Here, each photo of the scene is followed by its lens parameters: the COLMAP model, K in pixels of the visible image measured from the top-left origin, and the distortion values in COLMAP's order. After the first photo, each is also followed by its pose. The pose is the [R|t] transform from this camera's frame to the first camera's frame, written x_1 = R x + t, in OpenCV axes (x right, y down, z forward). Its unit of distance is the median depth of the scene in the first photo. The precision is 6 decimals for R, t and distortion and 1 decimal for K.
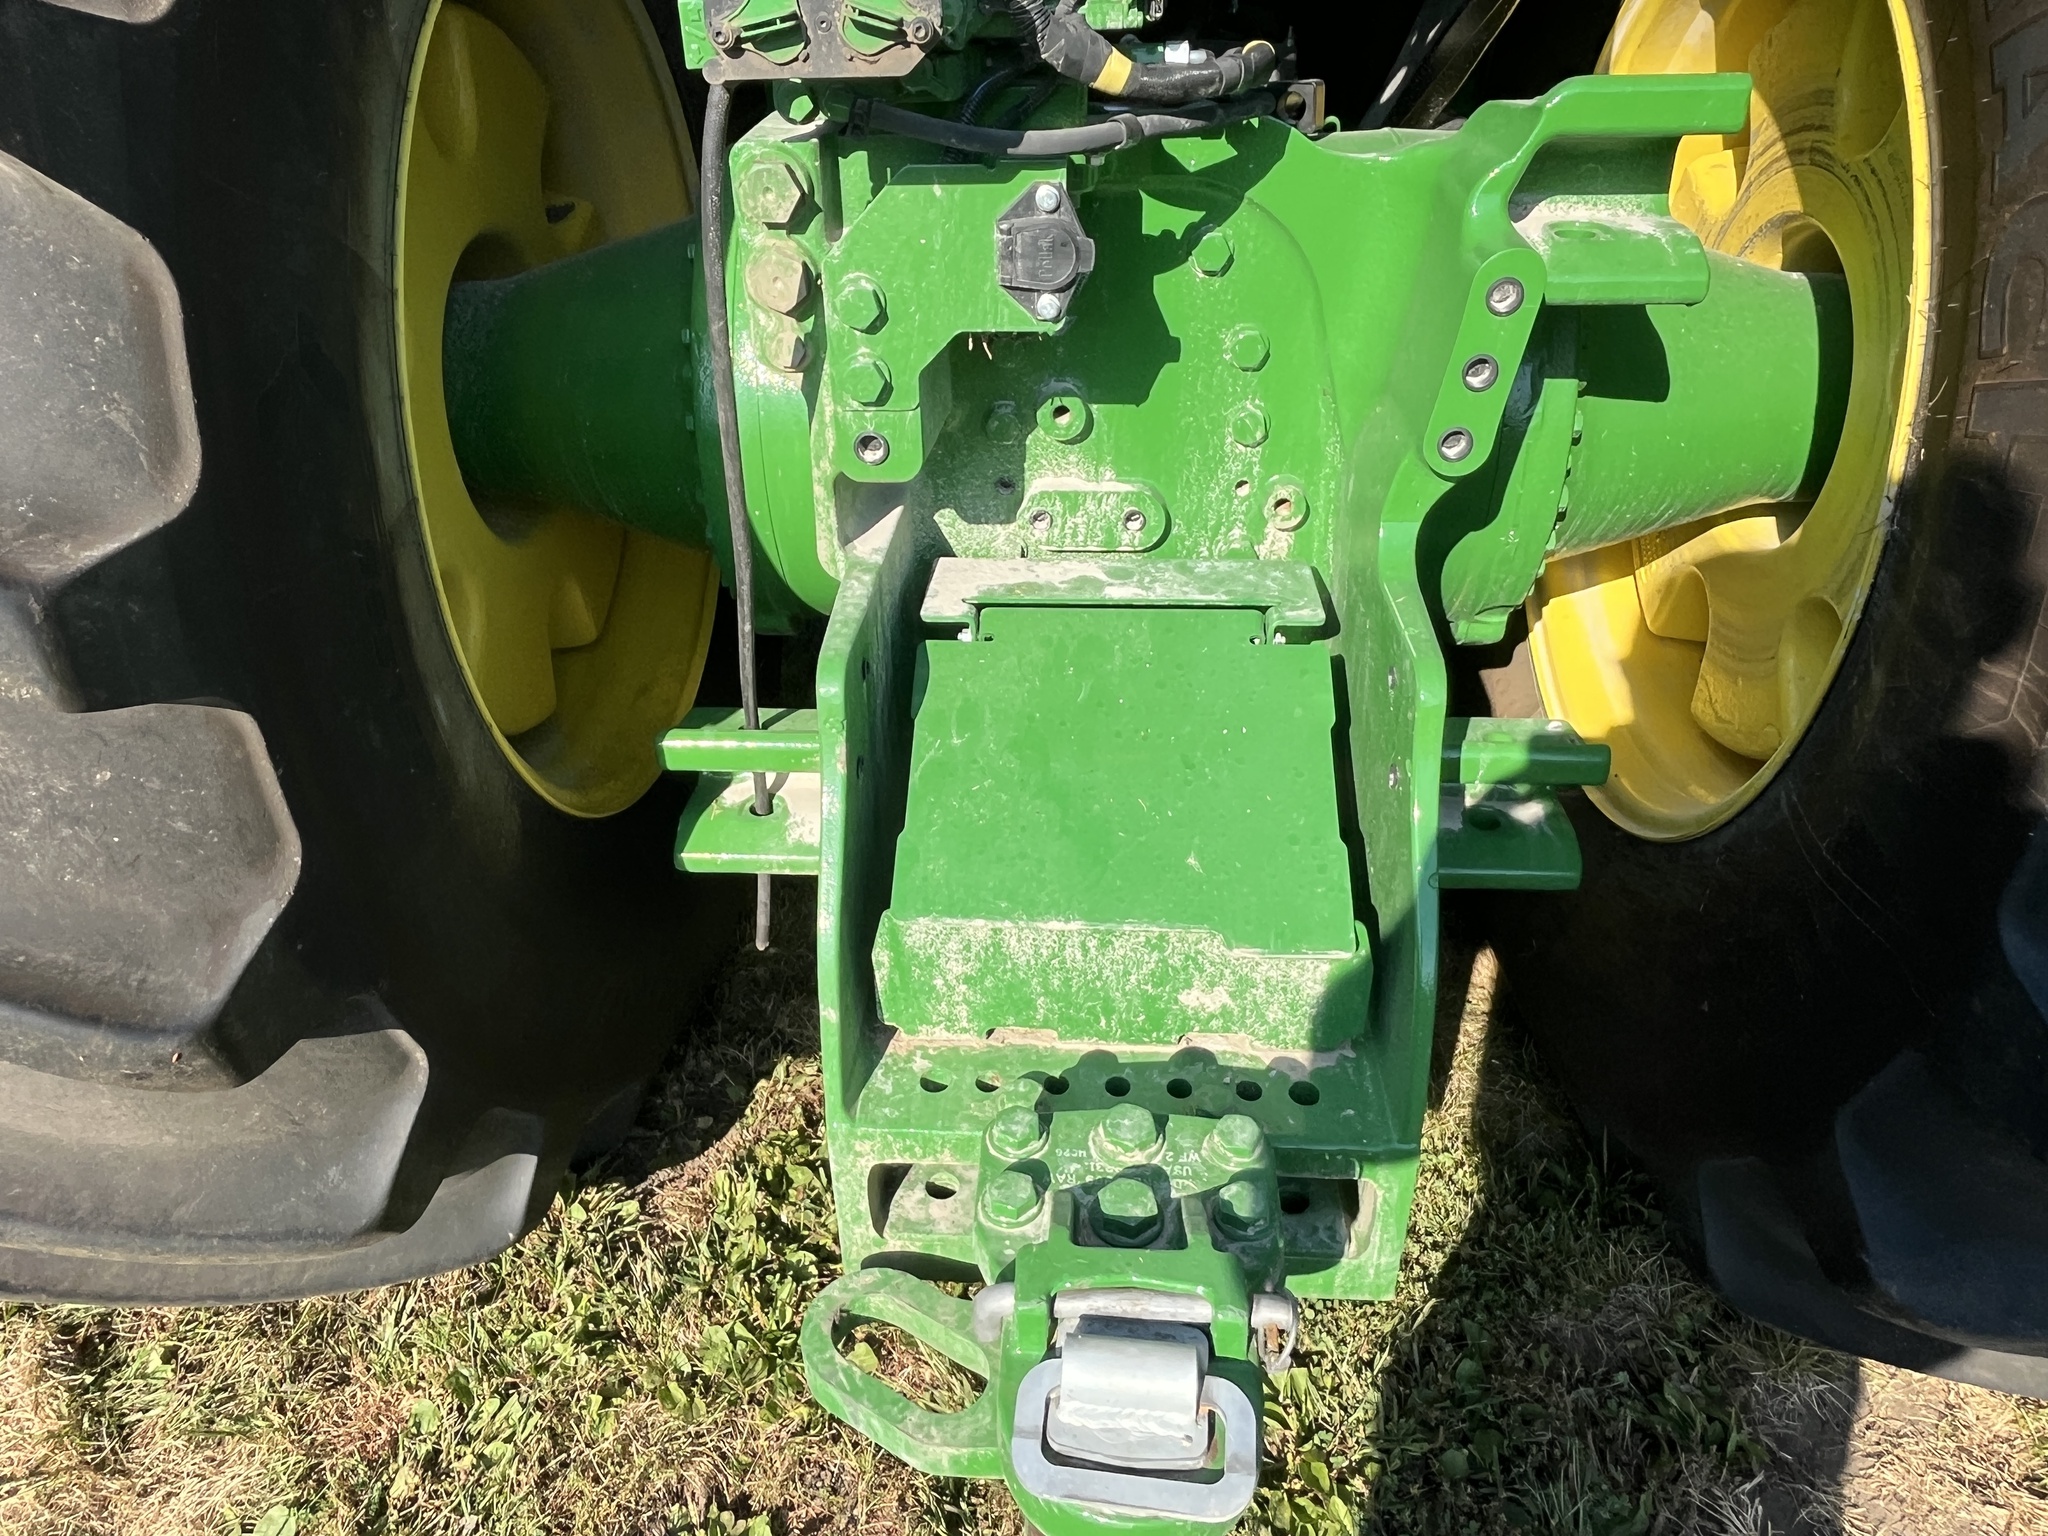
lens RADIAL K [[1426.6, 0, 993.6], [0, 1426.6, 768.7], [0, 0, 1]] dist [-0.000182, -0.000006]
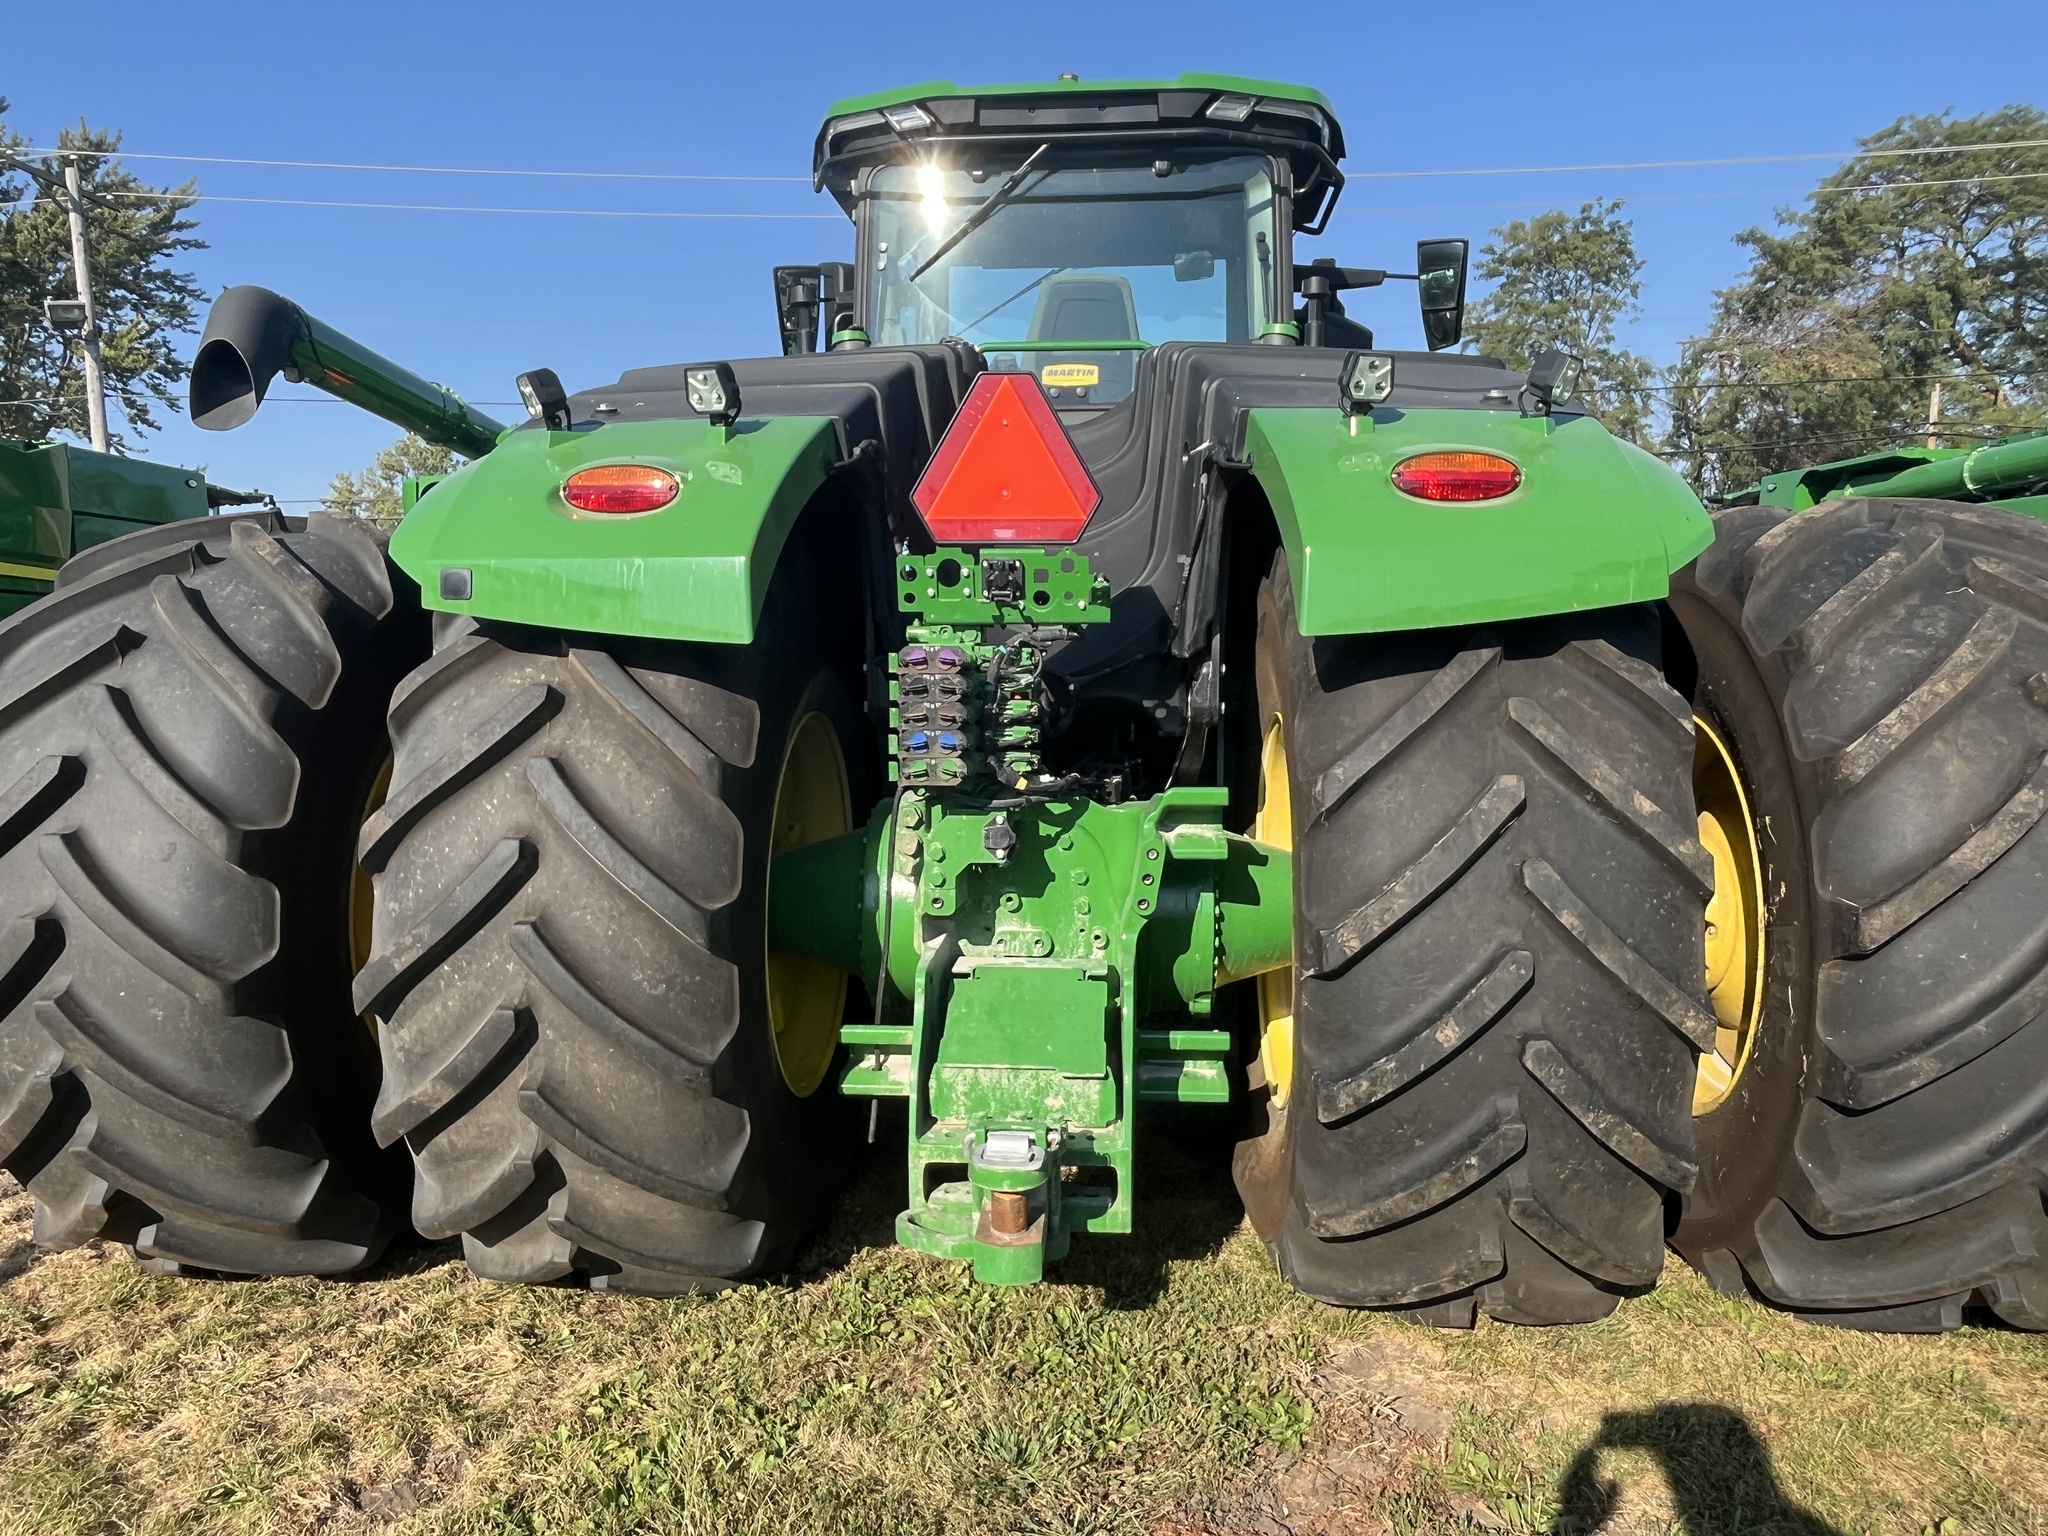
lens RADIAL K [[838.1, 0, 1011.8], [0, 838.1, 764.7], [0, 0, 1]] dist [-0.001588, -0.000062]
pose [[0.999613, 0.021677, 0.017452, 0.025340], [-0.011689, 0.896154, -0.443588, 0.258144], [-0.025255, 0.443212, 0.896061, -0.590891]]
